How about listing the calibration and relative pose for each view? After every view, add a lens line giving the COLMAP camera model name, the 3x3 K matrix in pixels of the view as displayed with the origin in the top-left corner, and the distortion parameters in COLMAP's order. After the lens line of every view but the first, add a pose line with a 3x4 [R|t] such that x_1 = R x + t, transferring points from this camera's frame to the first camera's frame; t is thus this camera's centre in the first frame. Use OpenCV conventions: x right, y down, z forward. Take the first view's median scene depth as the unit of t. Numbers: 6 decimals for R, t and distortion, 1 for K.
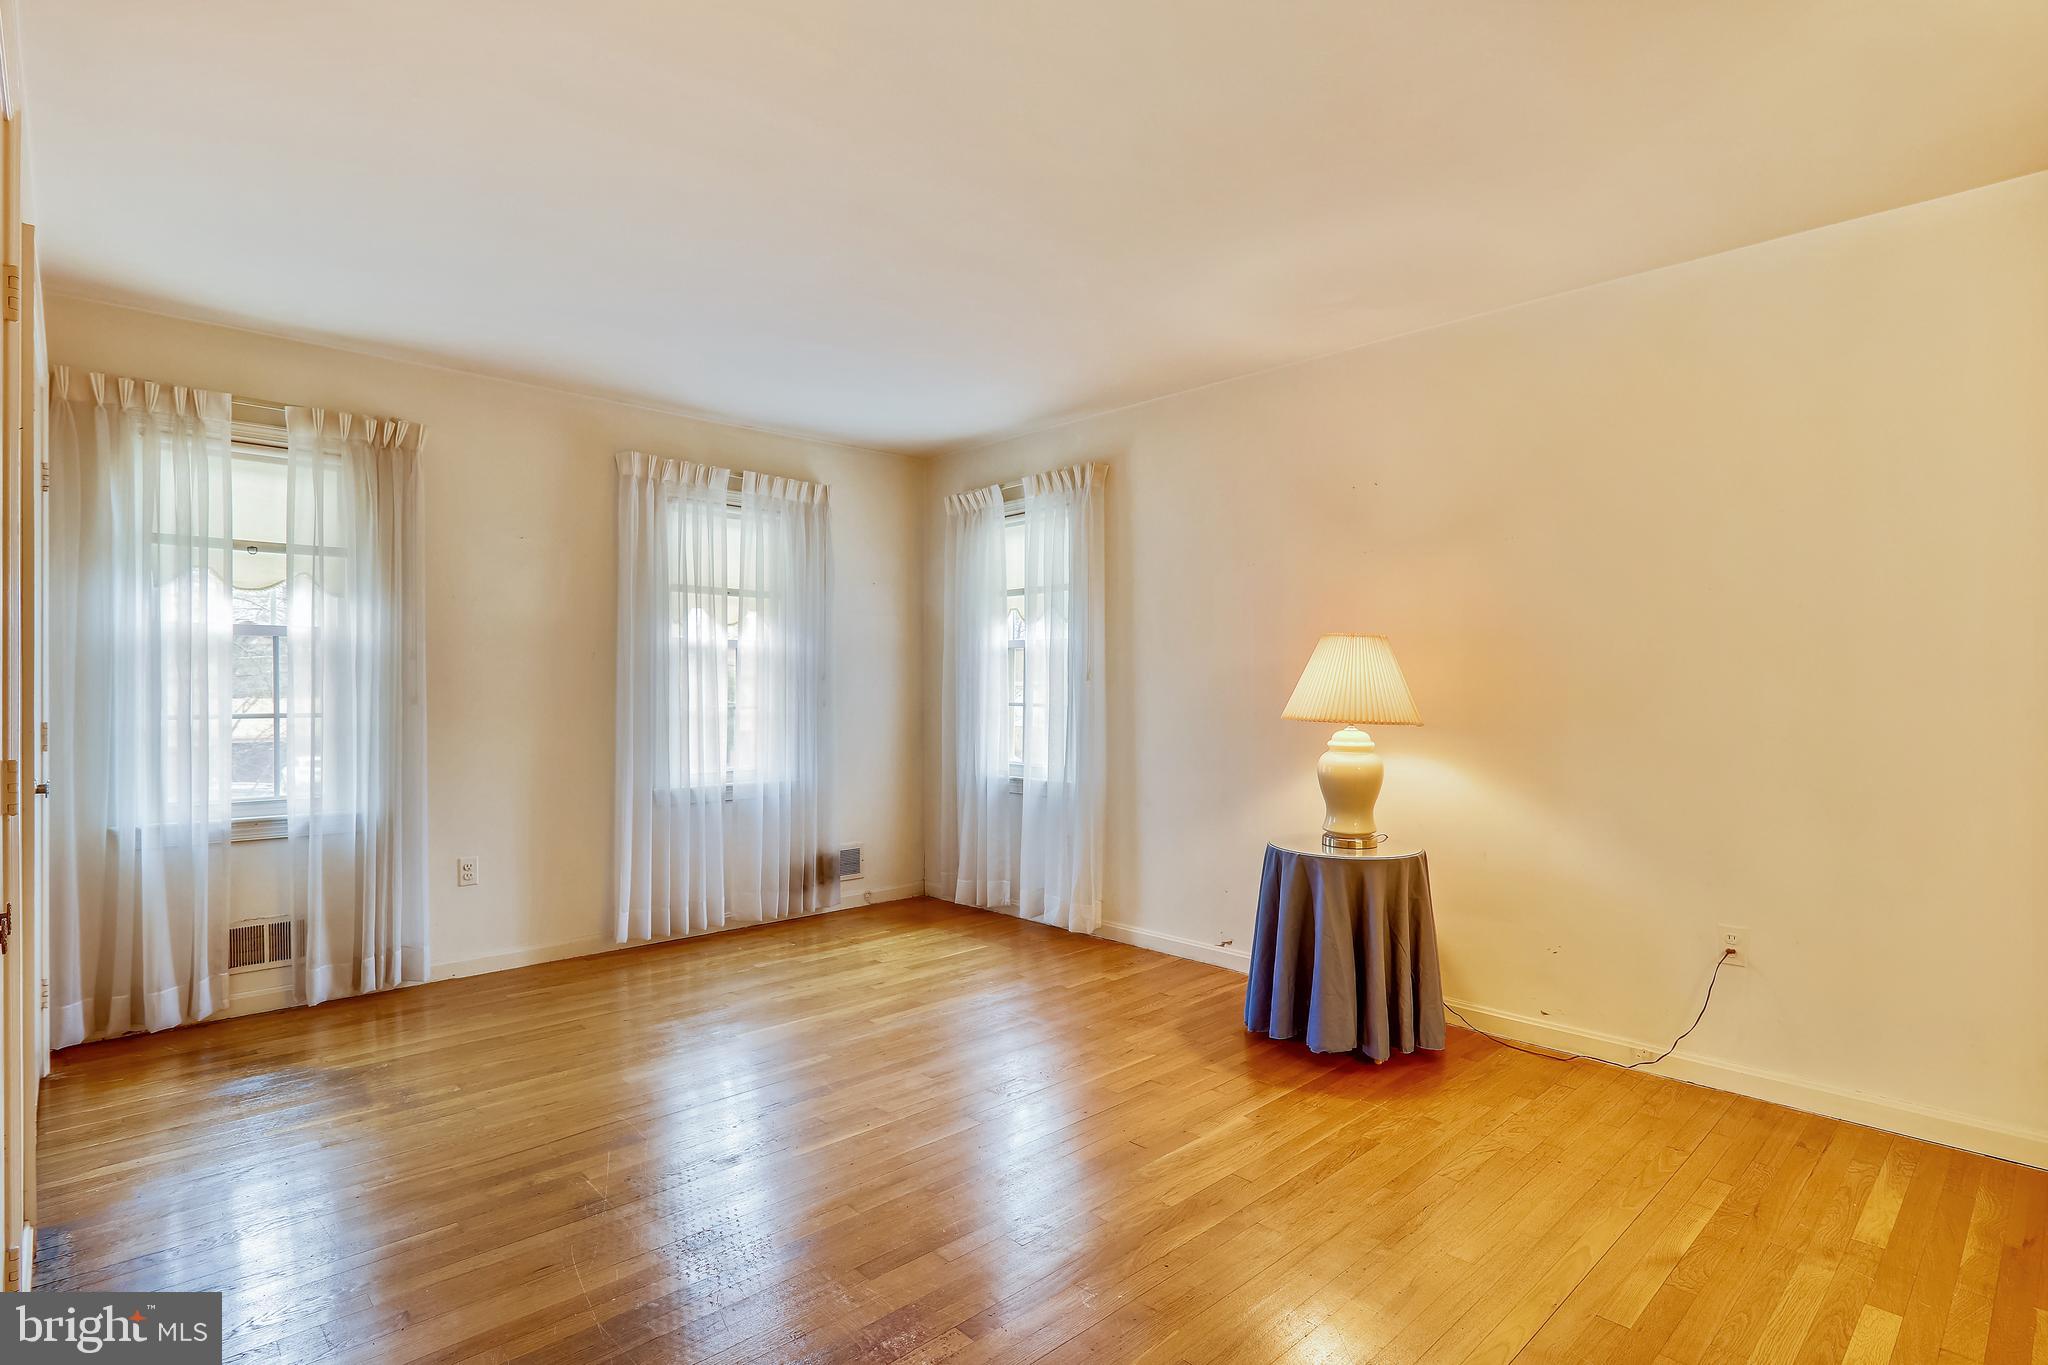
lens RADIAL K [[1005.1, 0, 1024.0], [0, 1005.1, 682.5], [0, 0, 1]] dist [0.001975, -0.000287]
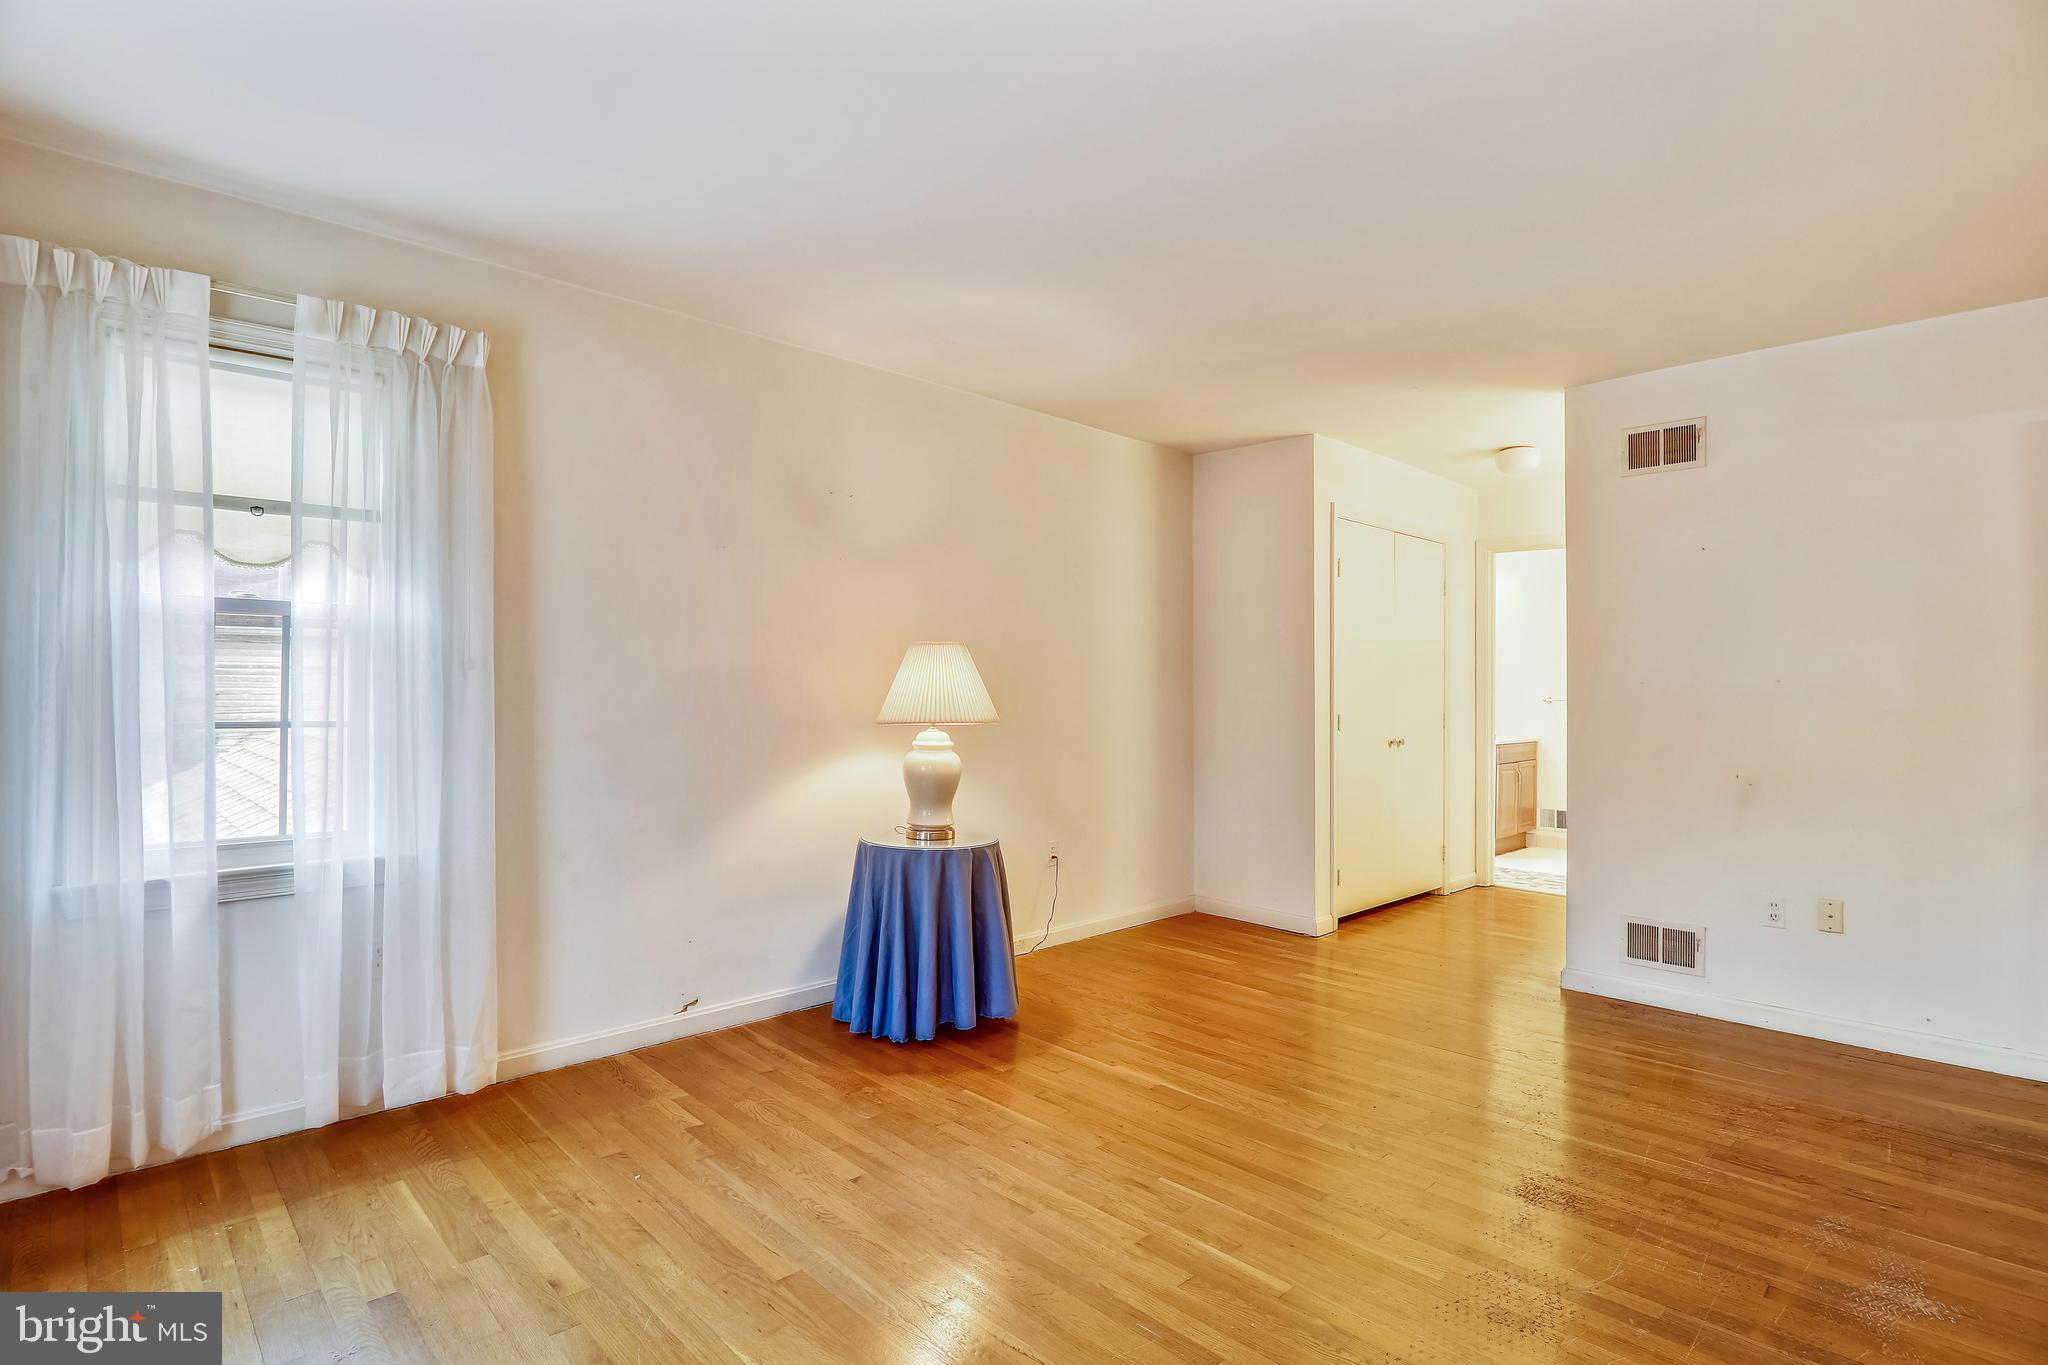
lens RADIAL K [[1005.1, 0, 1024.0], [0, 1005.1, 682.5], [0, 0, 1]] dist [0.001975, -0.000287]
pose [[-0.009708, 0.003359, 0.999947, -0.738978], [-0.014025, 0.999896, -0.003495, -0.004423], [-0.999855, -0.014059, -0.009660, 0.880258]]
